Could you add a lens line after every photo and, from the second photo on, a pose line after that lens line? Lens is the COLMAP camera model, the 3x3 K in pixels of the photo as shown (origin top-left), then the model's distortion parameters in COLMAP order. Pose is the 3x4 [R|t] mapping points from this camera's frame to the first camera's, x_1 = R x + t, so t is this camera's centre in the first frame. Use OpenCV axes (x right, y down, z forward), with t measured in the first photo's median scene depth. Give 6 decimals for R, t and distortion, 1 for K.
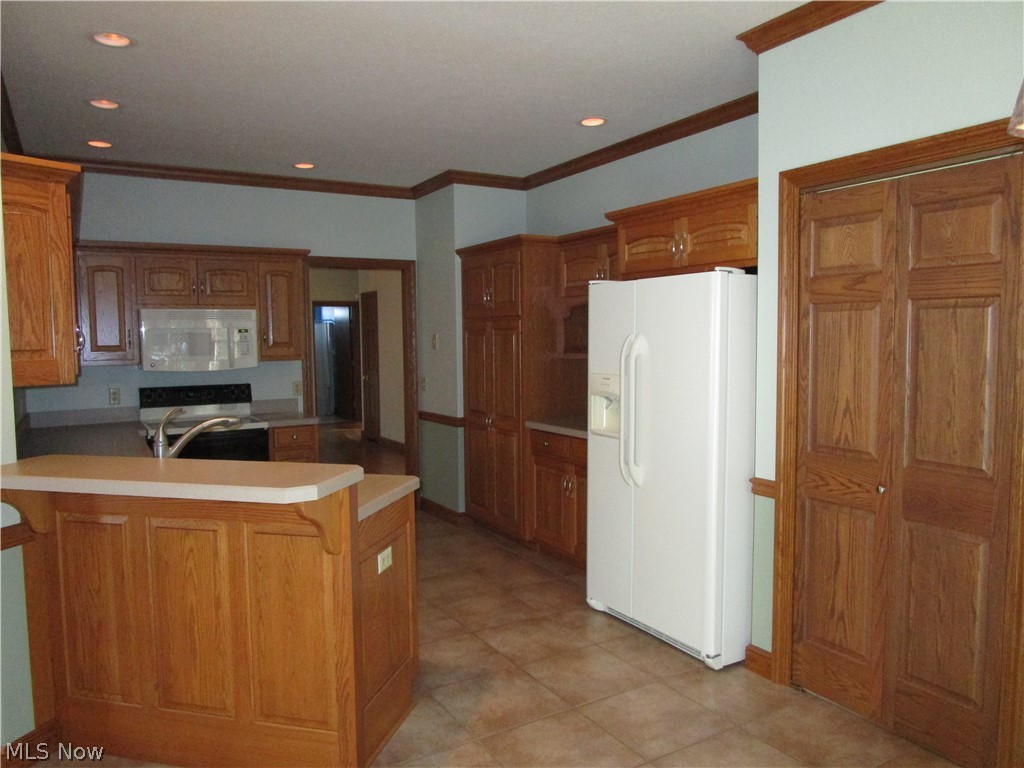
lens RADIAL K [[729.7, 0, 487.9], [0, 729.7, 383.8], [0, 0, 1]] dist [-0.032407, 0.004980]
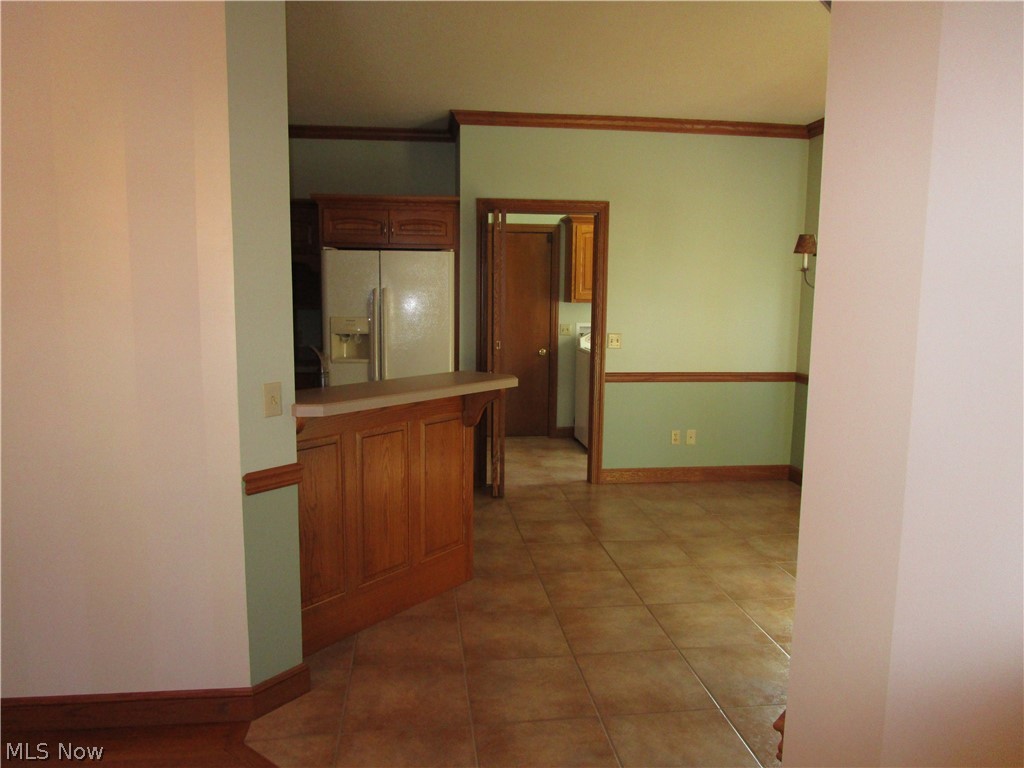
lens RADIAL K [[729.7, 0, 515.5], [0, 729.7, 382.8], [0, 0, 1]] dist [-0.032407, 0.004980]
pose [[0.381216, -0.095384, 0.919552, -1.140034], [0.046118, 0.995387, 0.084132, 0.009801], [-0.923335, 0.010335, 0.383856, 0.215425]]
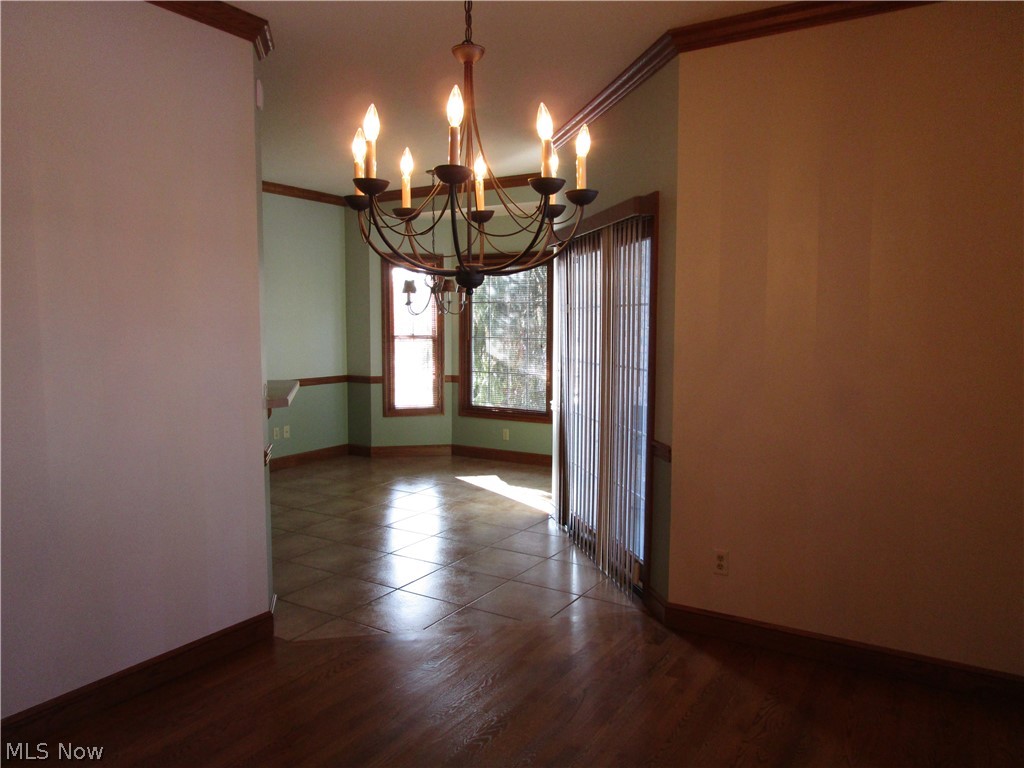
lens RADIAL K [[729.7, 0, 512.5], [0, 729.7, 376.7], [0, 0, 1]] dist [-0.032407, 0.004980]
pose [[-0.473593, -0.056229, 0.878947, -1.640613], [0.064622, 0.993052, 0.098348, -0.031938], [-0.878370, 0.103377, -0.466668, 0.918652]]
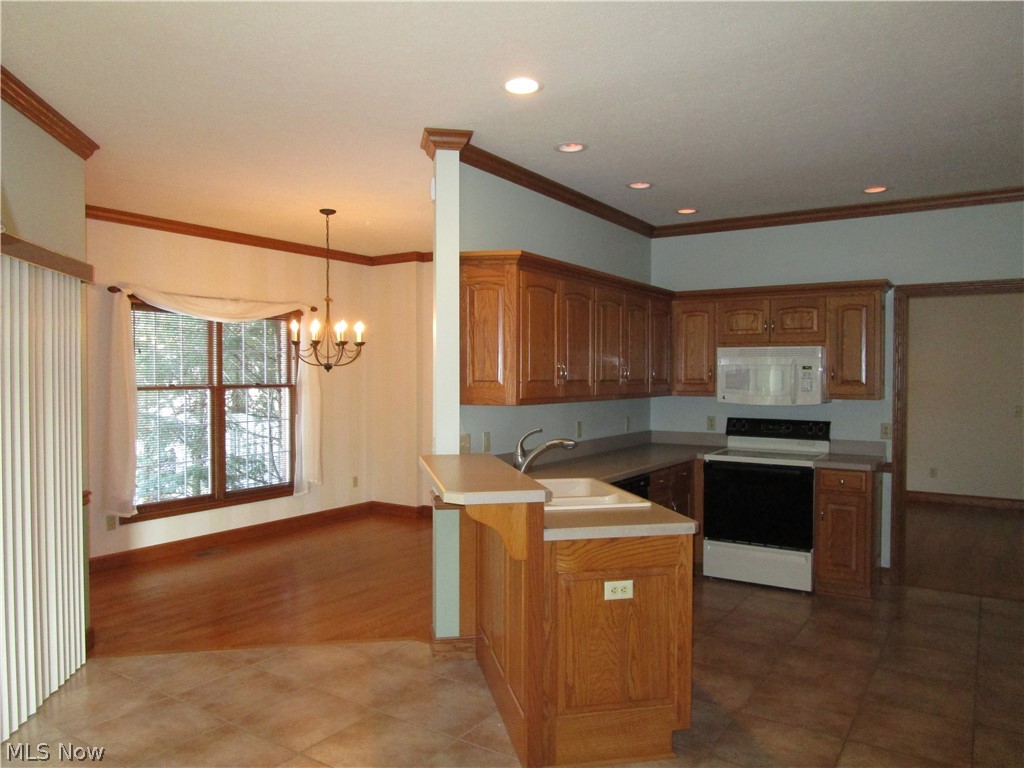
lens RADIAL K [[729.7, 0, 511.8], [0, 729.7, 377.1], [0, 0, 1]] dist [-0.032407, 0.004980]
pose [[0.451314, 0.021972, -0.892094, 0.588529], [-0.068714, 0.997584, -0.010193, -0.034976], [0.889715, 0.065900, 0.451734, 0.305091]]
